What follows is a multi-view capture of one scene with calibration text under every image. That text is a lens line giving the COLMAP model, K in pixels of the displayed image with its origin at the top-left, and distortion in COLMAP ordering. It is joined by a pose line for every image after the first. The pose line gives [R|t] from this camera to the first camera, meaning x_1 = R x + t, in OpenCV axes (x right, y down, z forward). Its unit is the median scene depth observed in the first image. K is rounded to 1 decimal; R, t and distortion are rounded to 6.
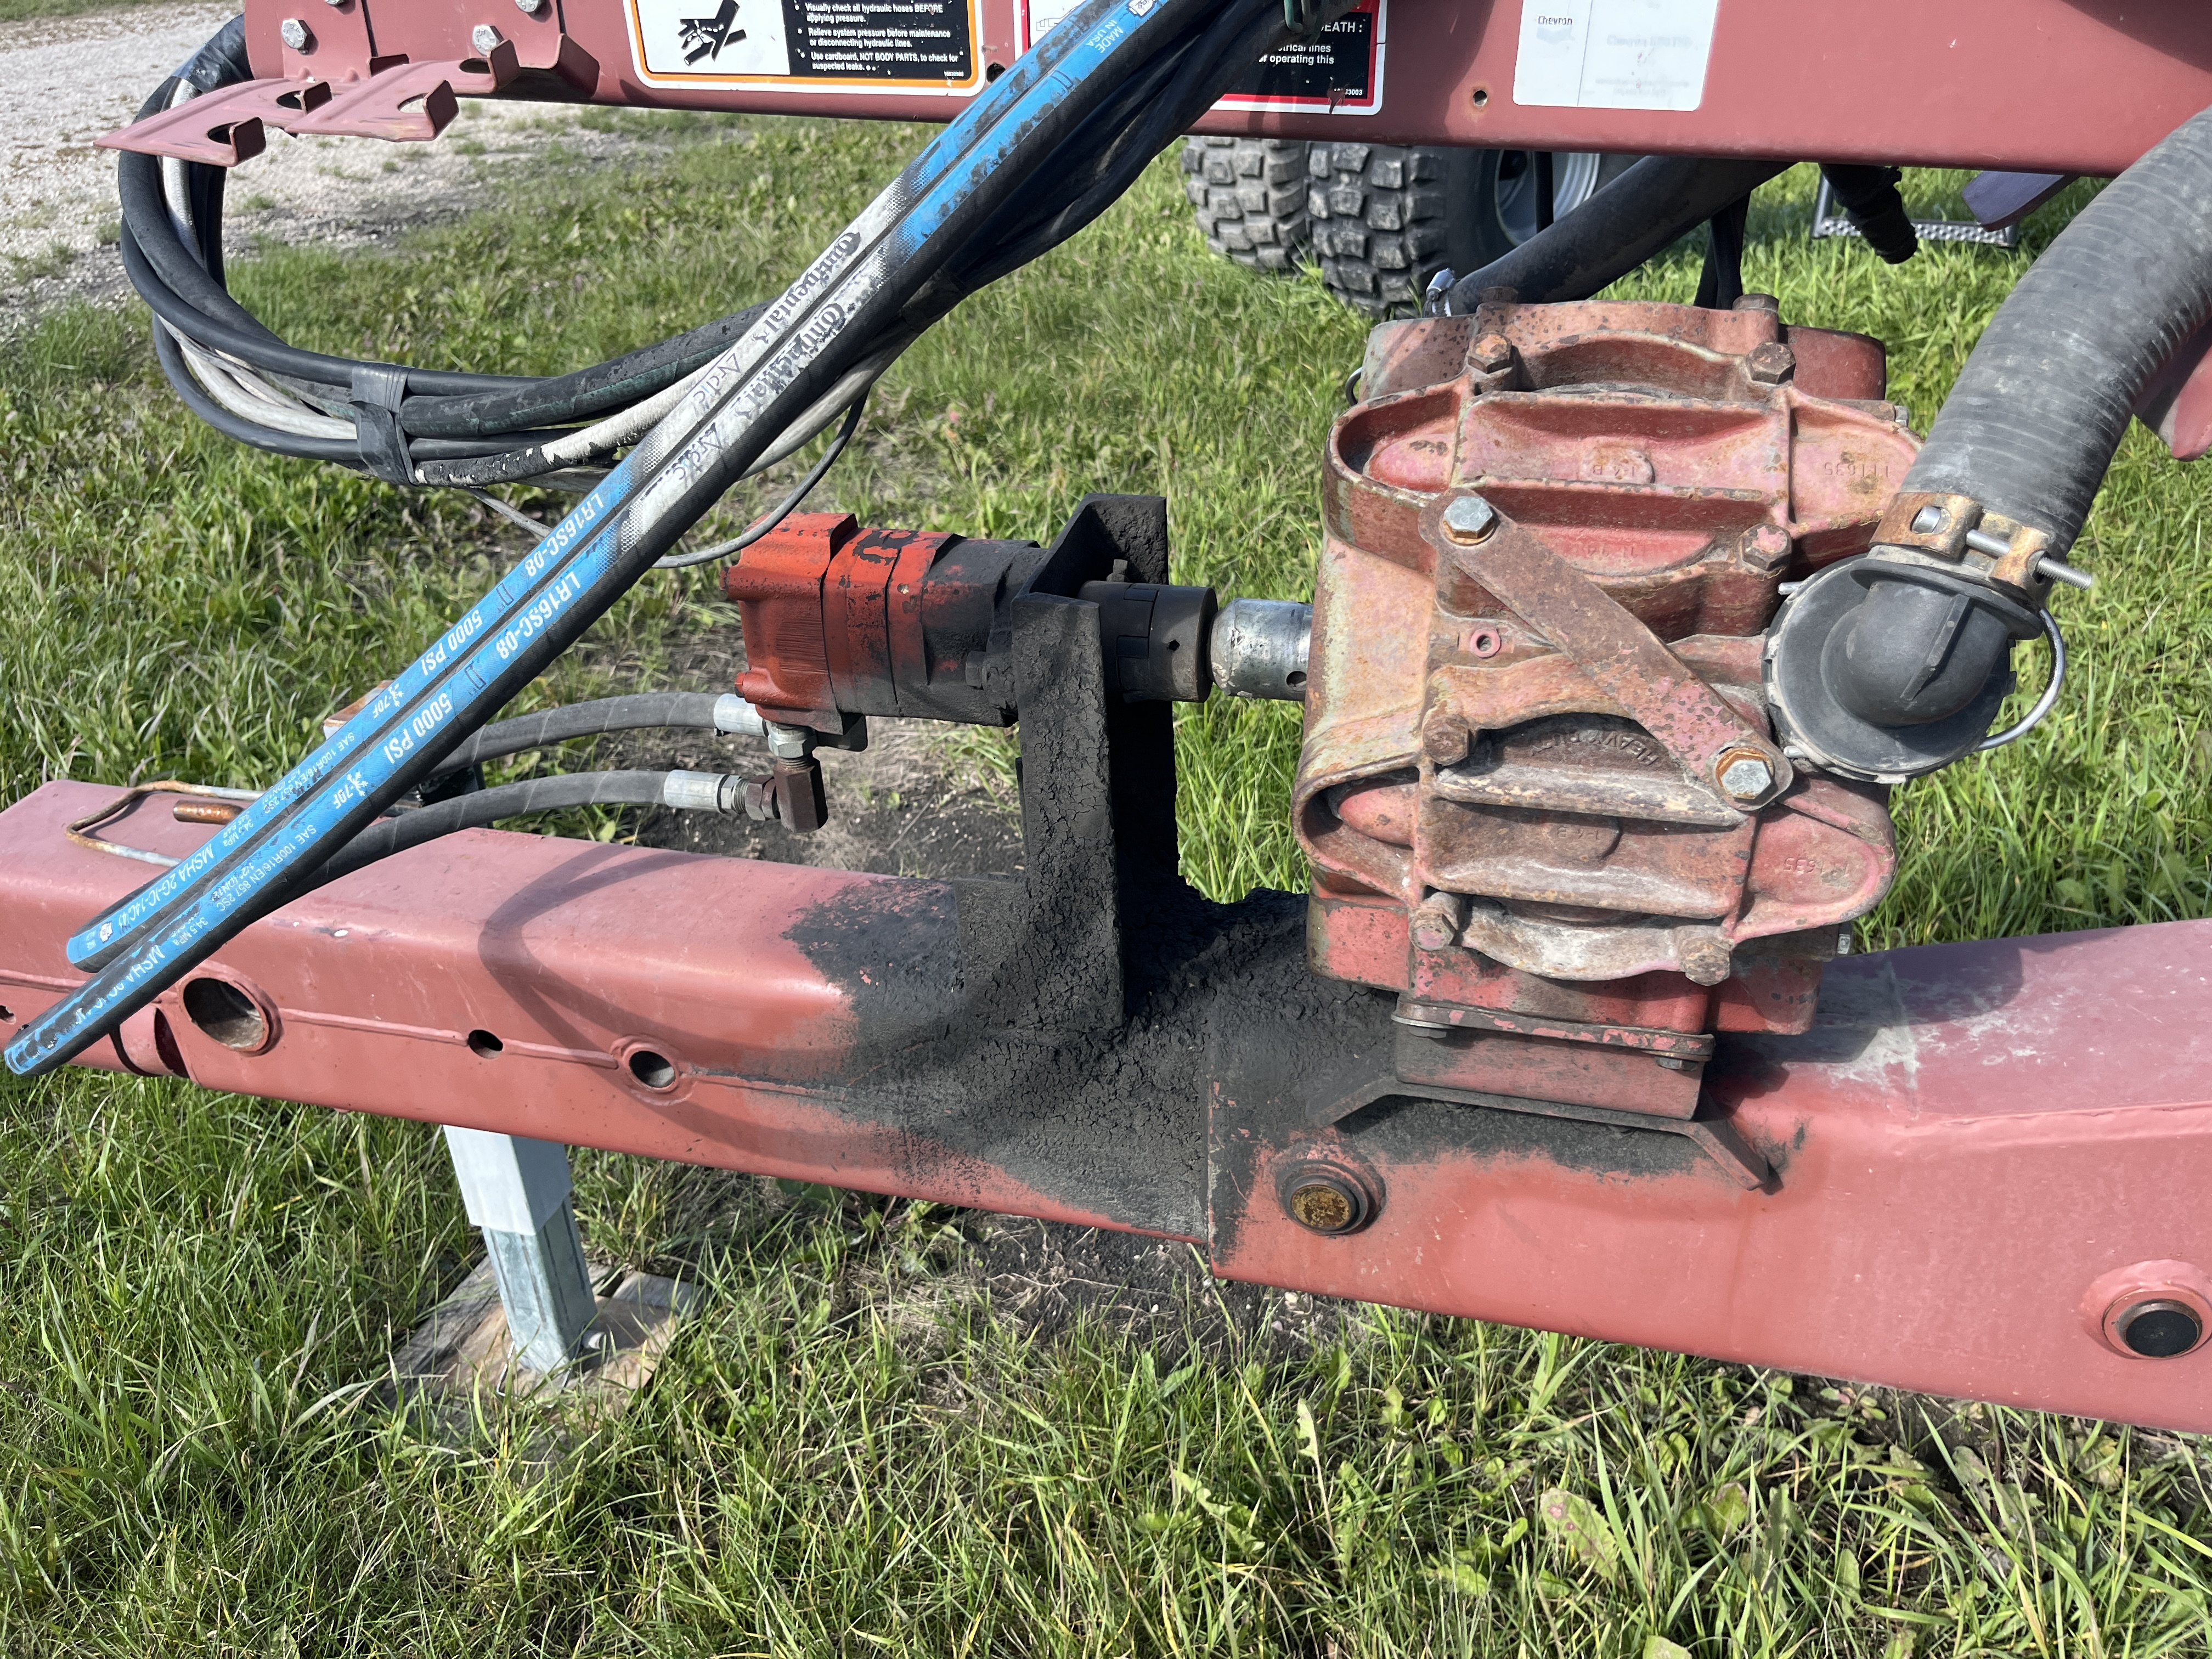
lens RADIAL K [[1687.1, 0, 1089.5], [0, 1687.1, 824.0], [0, 0, 1]] dist [0.040813, -0.068465]
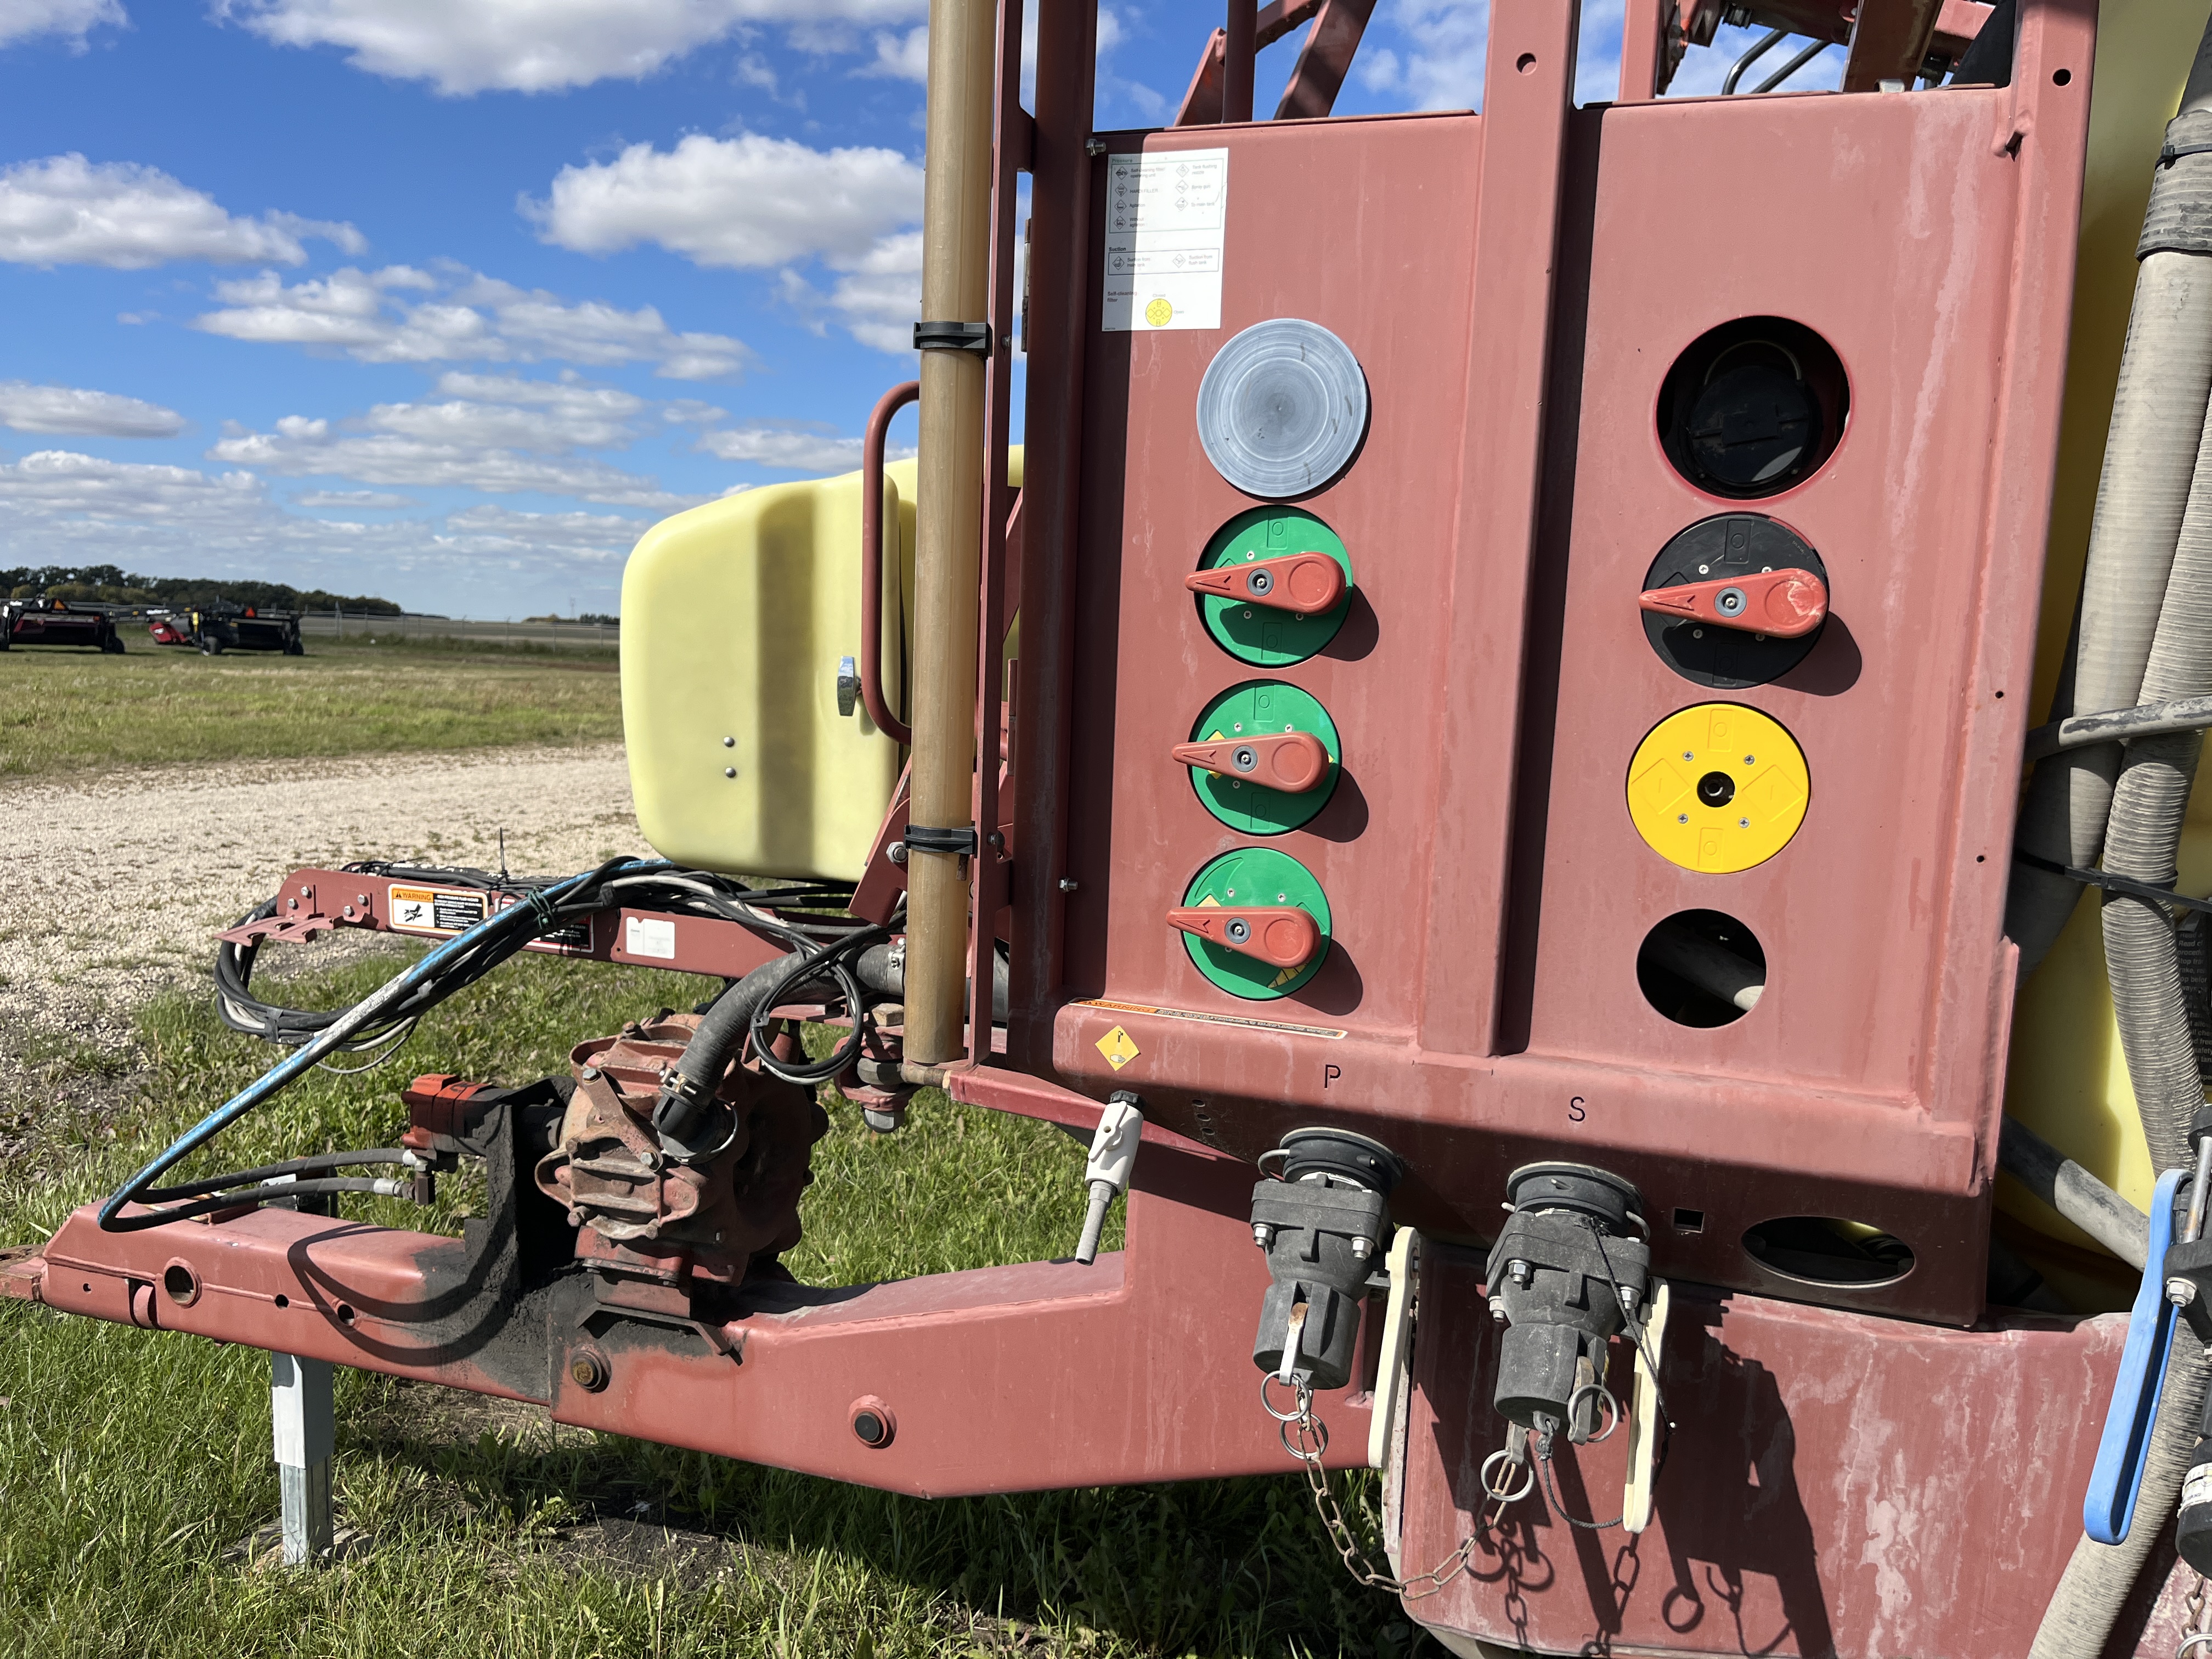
lens RADIAL K [[1687.1, 0, 1089.3], [0, 1687.1, 807.9], [0, 0, 1]] dist [0.040813, -0.068465]
pose [[0.994484, 0.054881, -0.089386, 1.012086], [-0.087137, 0.906640, -0.412810, 0.426604], [0.058385, 0.418321, 0.906421, -1.456255]]
